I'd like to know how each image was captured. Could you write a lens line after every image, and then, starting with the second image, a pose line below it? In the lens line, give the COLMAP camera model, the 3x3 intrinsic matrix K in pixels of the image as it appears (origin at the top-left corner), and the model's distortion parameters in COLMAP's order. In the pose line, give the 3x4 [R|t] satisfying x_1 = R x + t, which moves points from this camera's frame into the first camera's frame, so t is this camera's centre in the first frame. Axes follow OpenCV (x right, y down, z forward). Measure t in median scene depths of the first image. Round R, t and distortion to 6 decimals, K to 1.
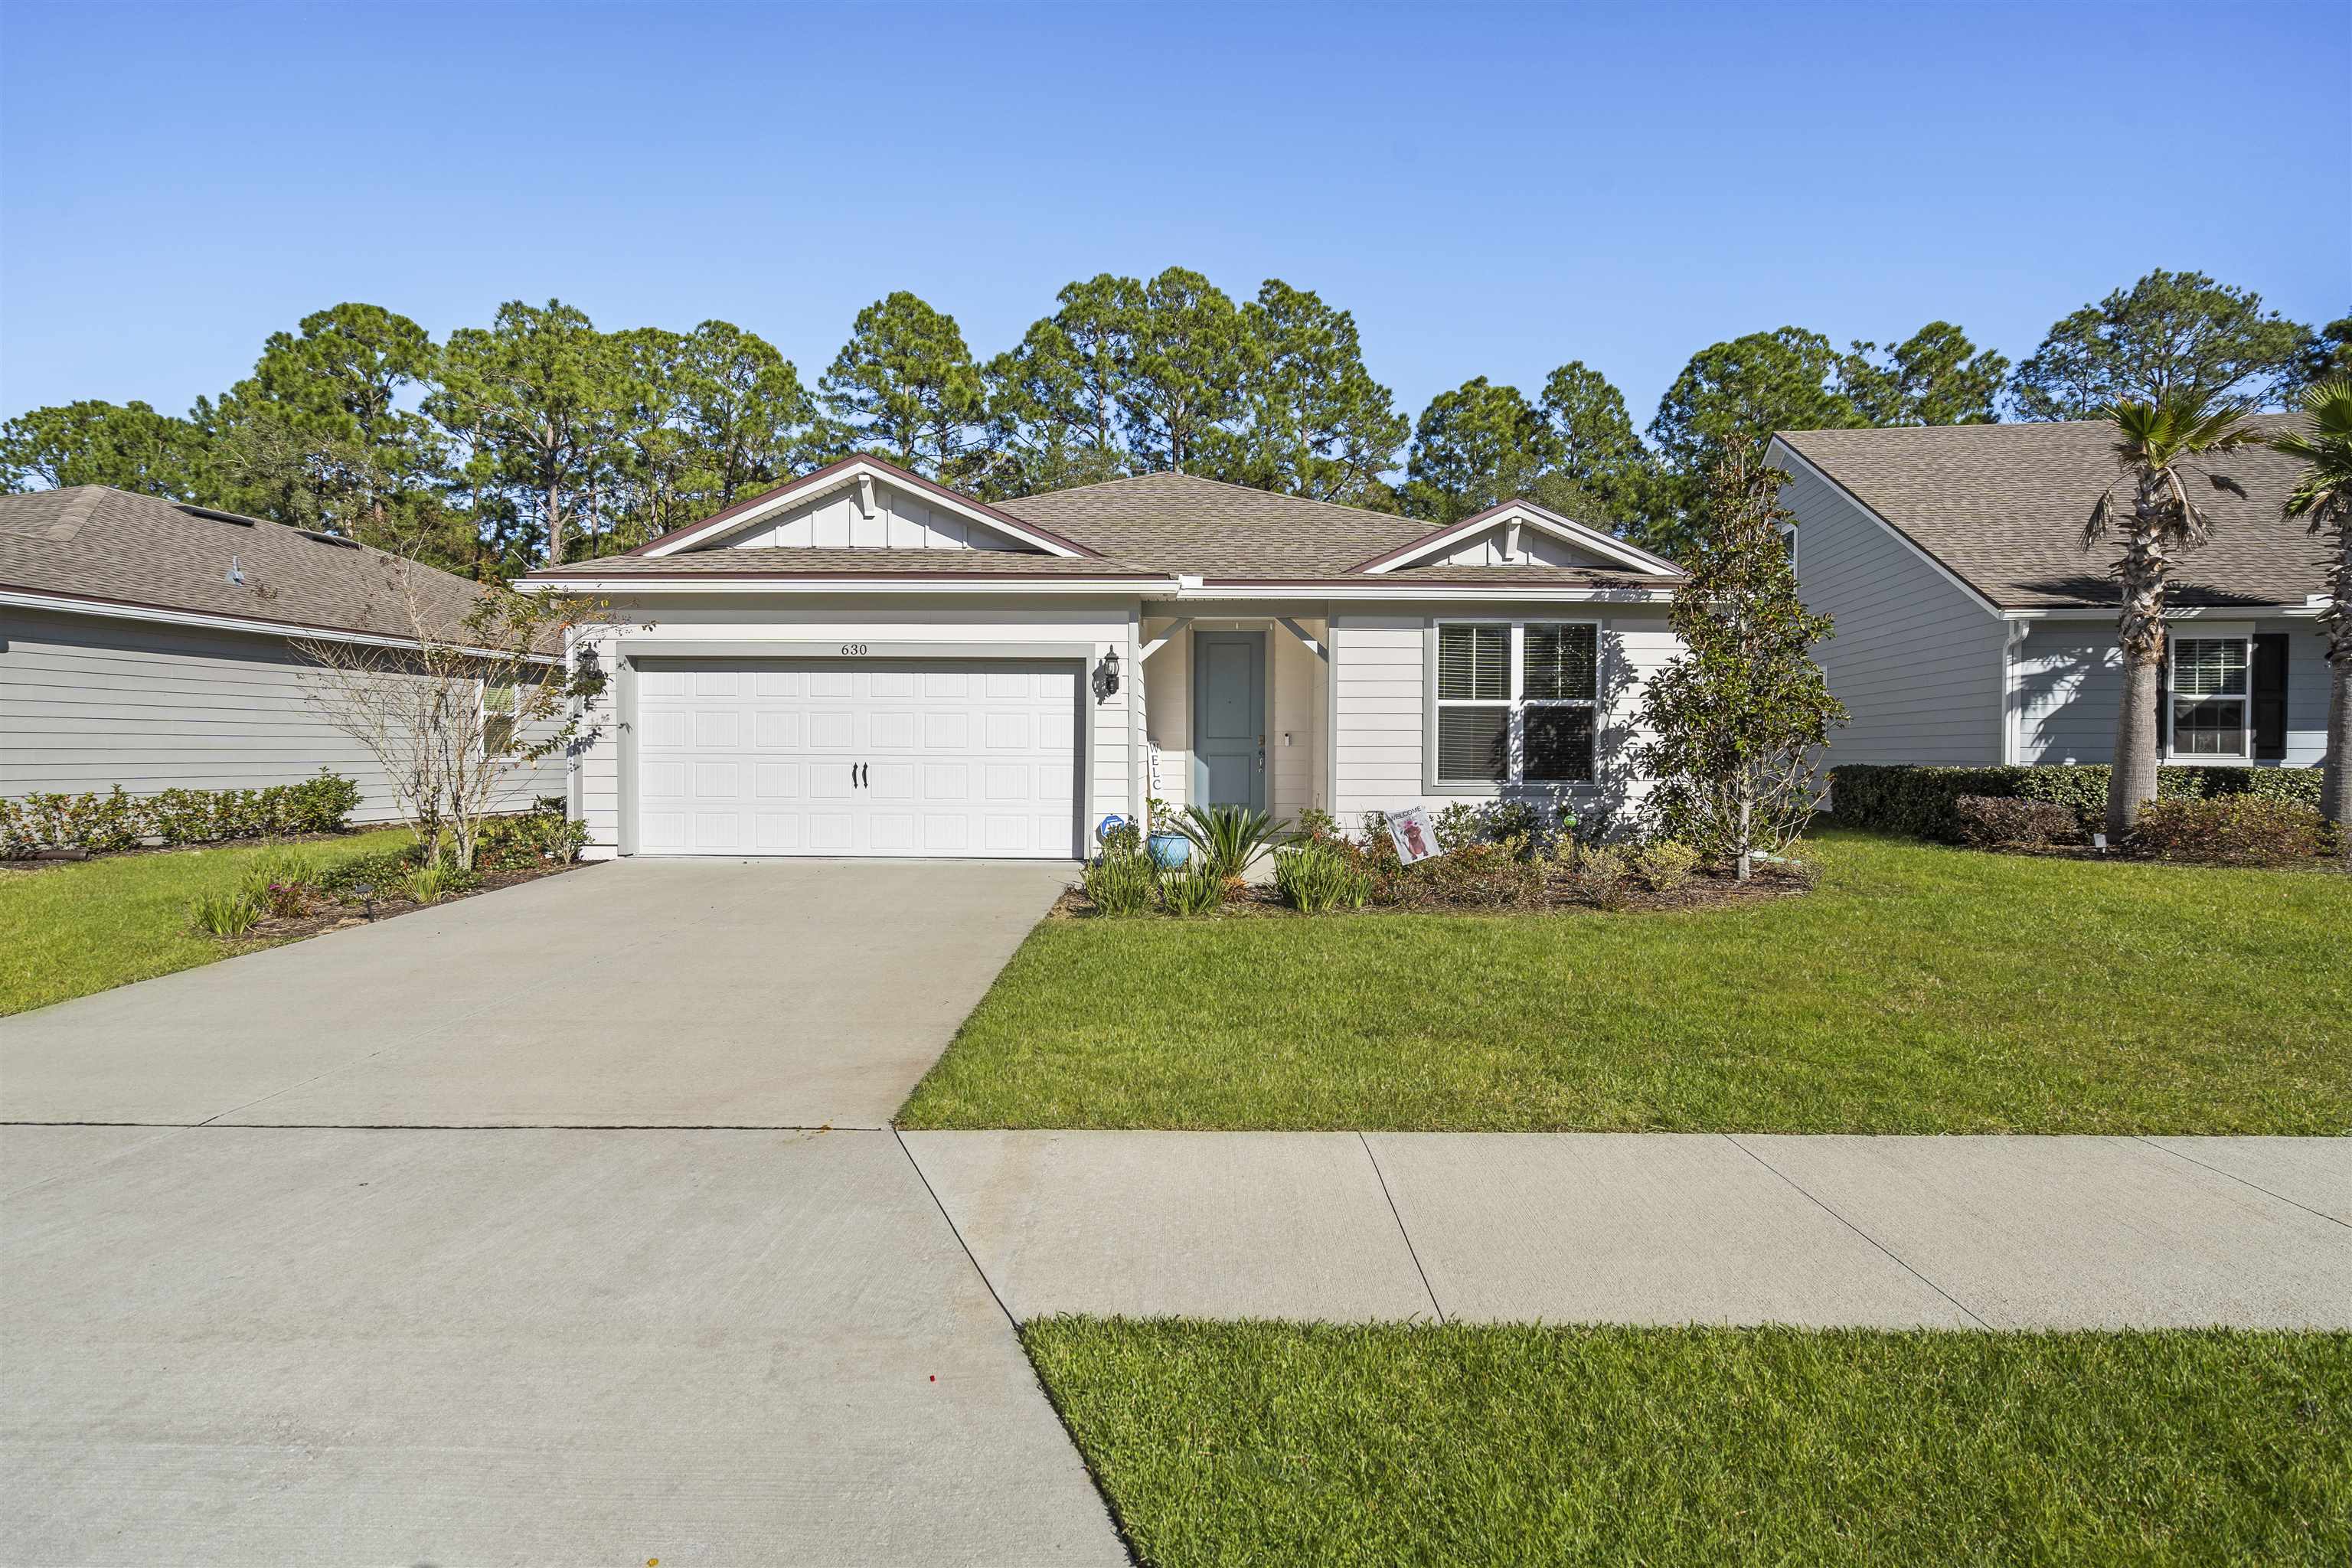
lens RADIAL K [[1231.1, 0, 1174.9], [0, 1231.1, 744.0], [0, 0, 1]] dist [-0.000445, 0.001424]
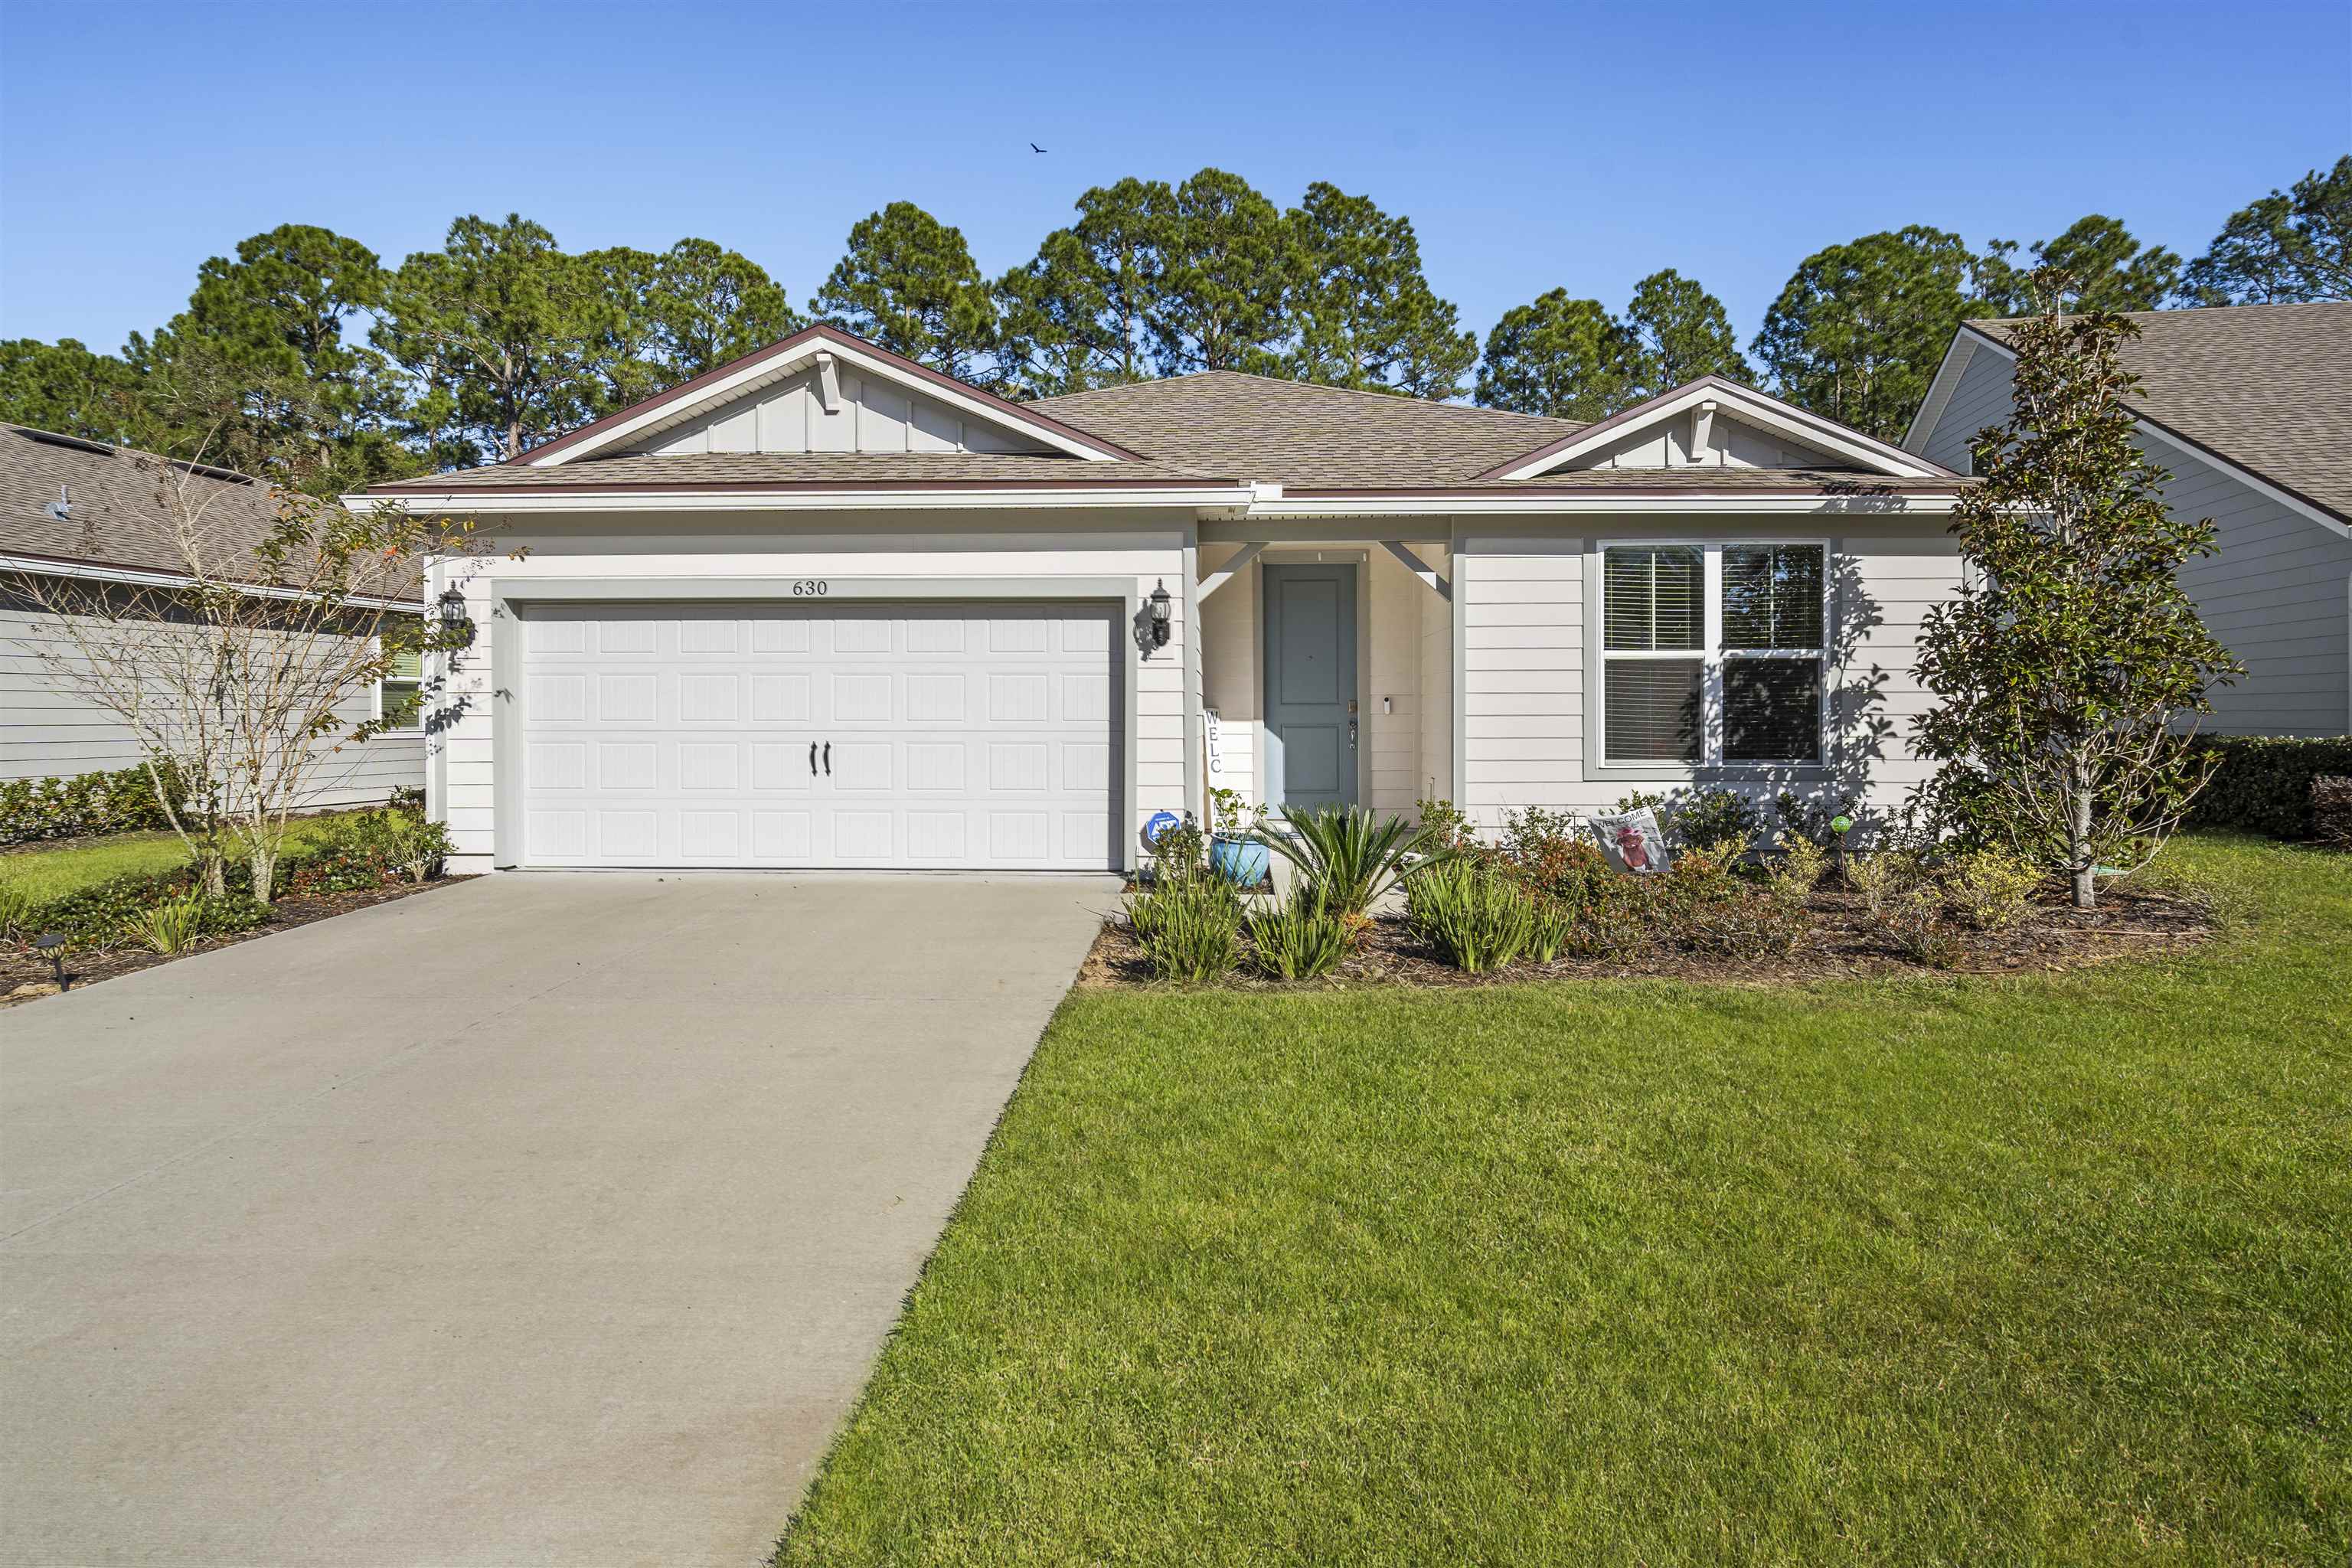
lens RADIAL K [[1324.1, 0, 1173.2], [0, 1324.1, 700.4], [0, 0, 1]] dist [0.003793, 0.000361]
pose [[0.999715, -0.006005, -0.023098, -0.006780], [0.005869, 0.999965, -0.005932, -0.000871], [0.023132, 0.005795, 0.999716, 0.056462]]
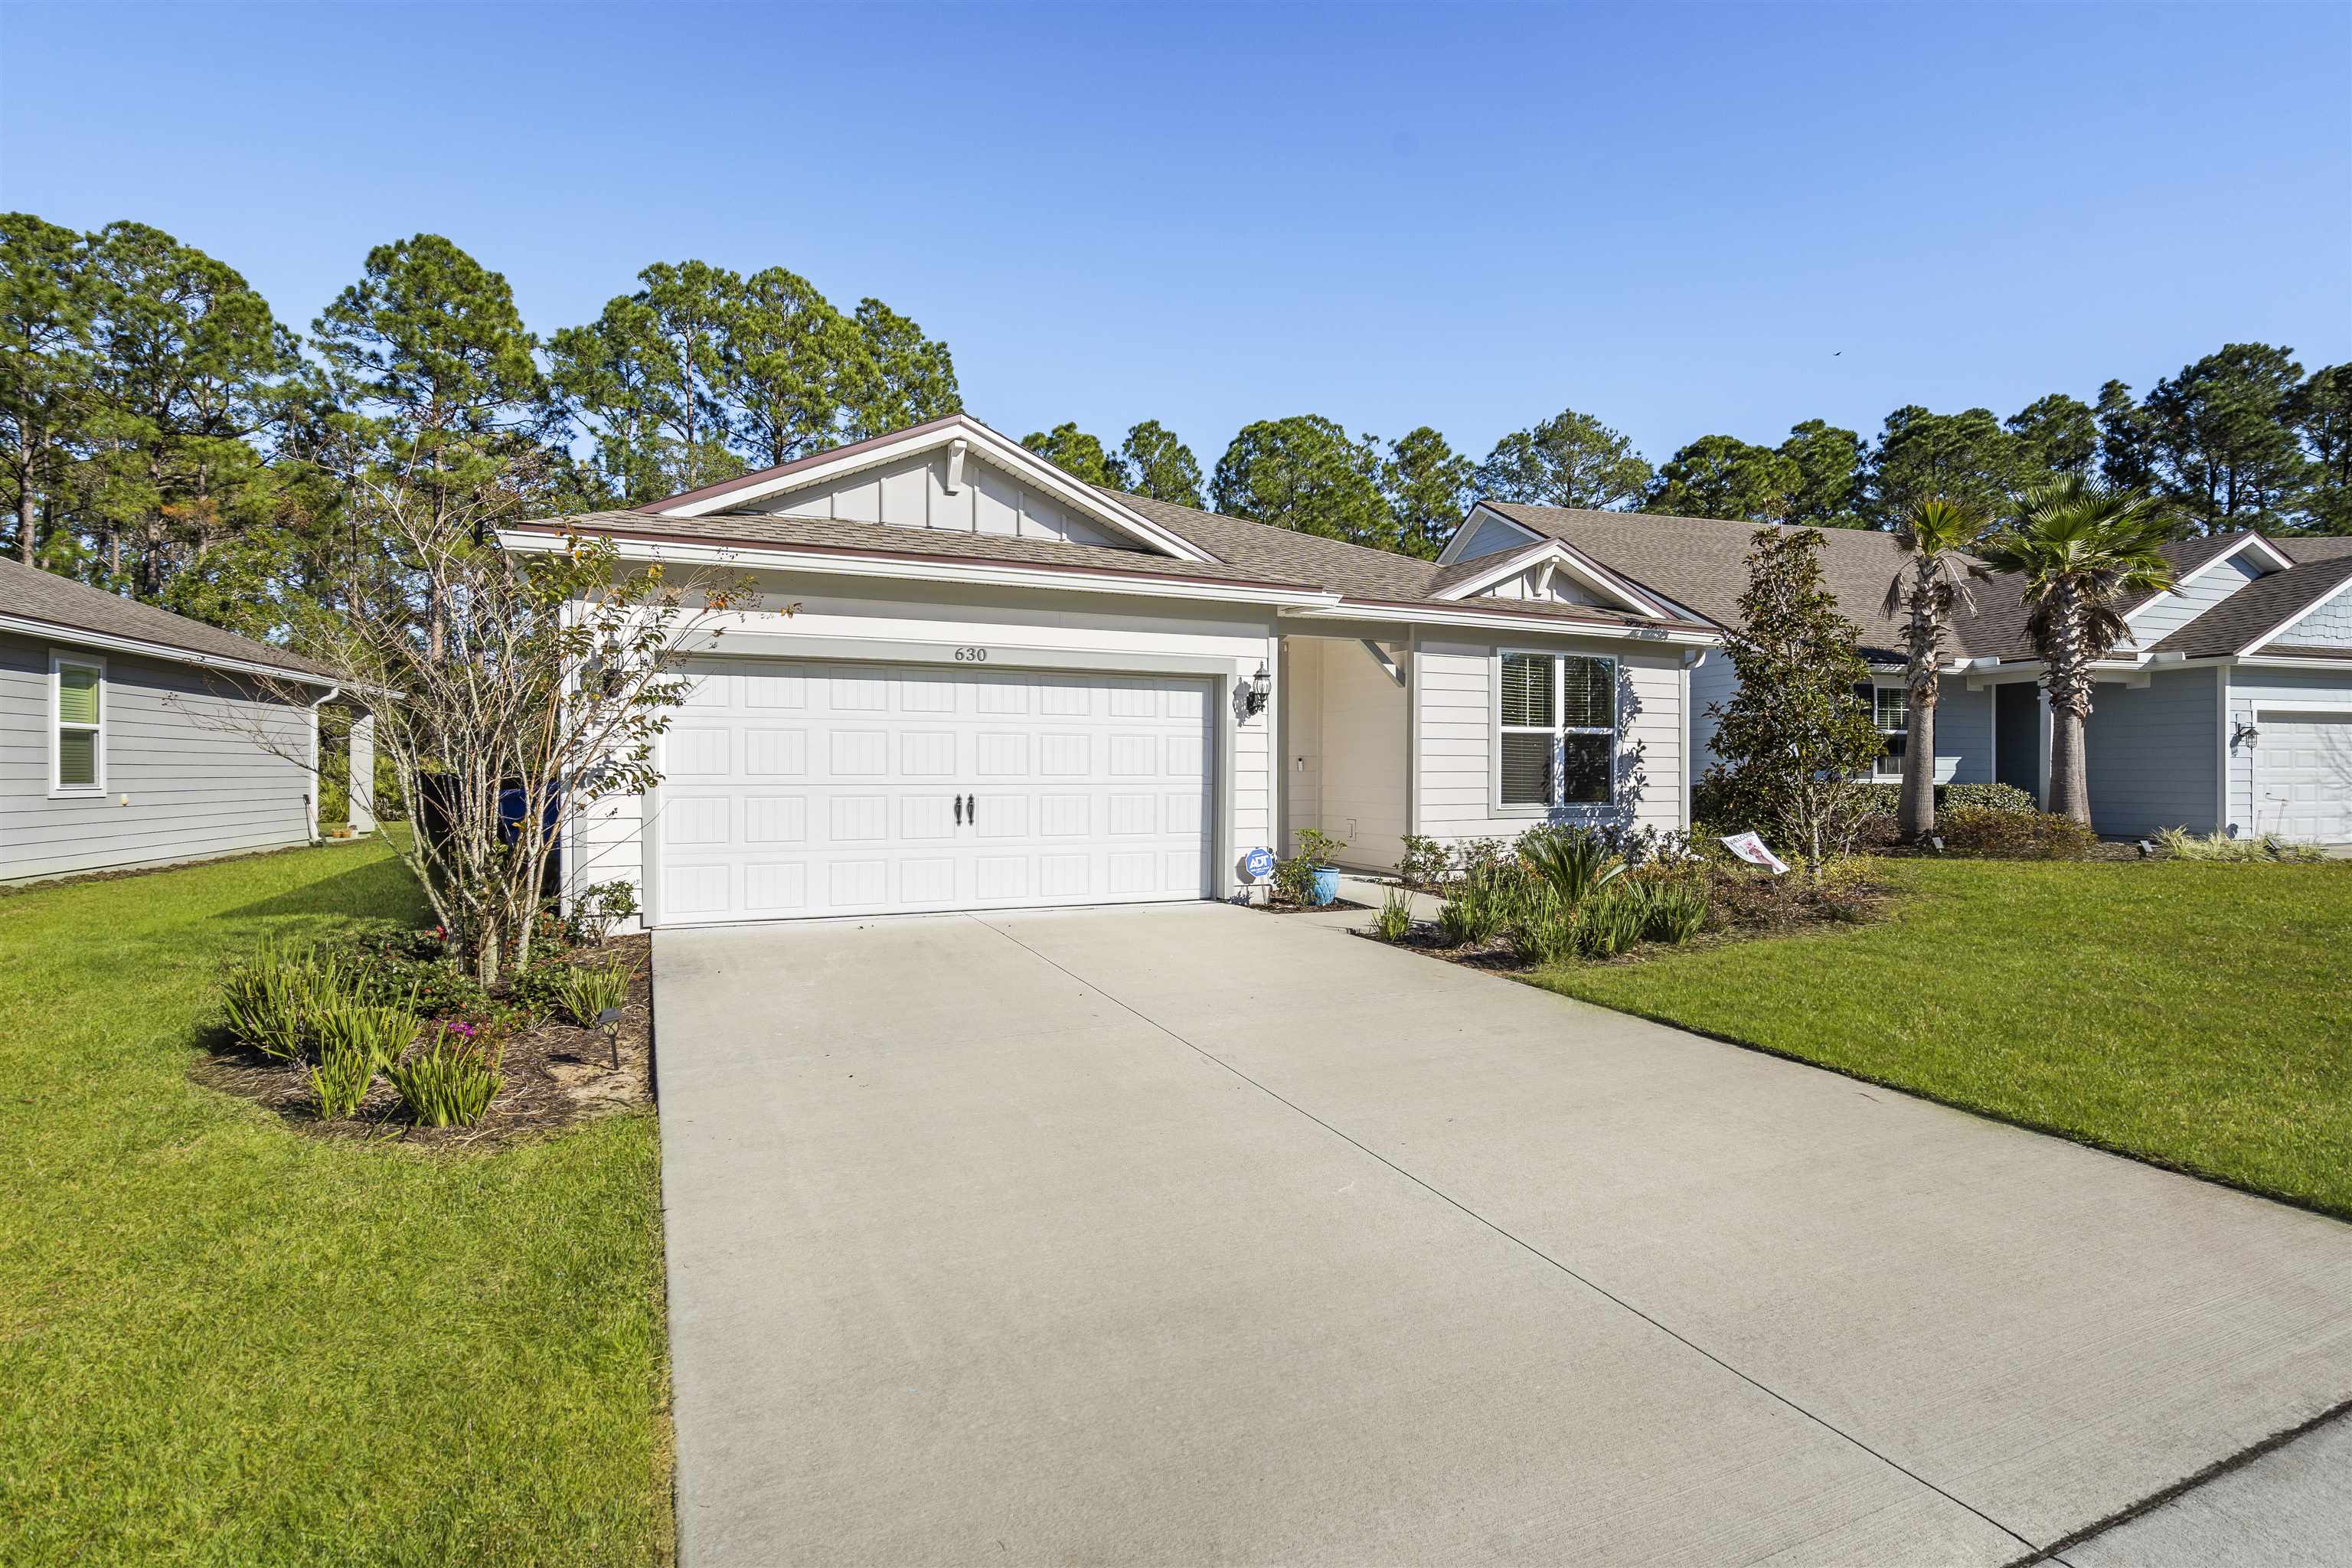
lens RADIAL K [[1151.4, 0, 1174.2], [0, 1151.4, 750.5], [0, 0, 1]] dist [-0.001974, 0.001707]
pose [[0.896775, 0.004754, 0.442460, -0.125672], [0.000378, 0.999934, -0.011511, -0.001227], [-0.442486, 0.010490, 0.896714, 0.069735]]
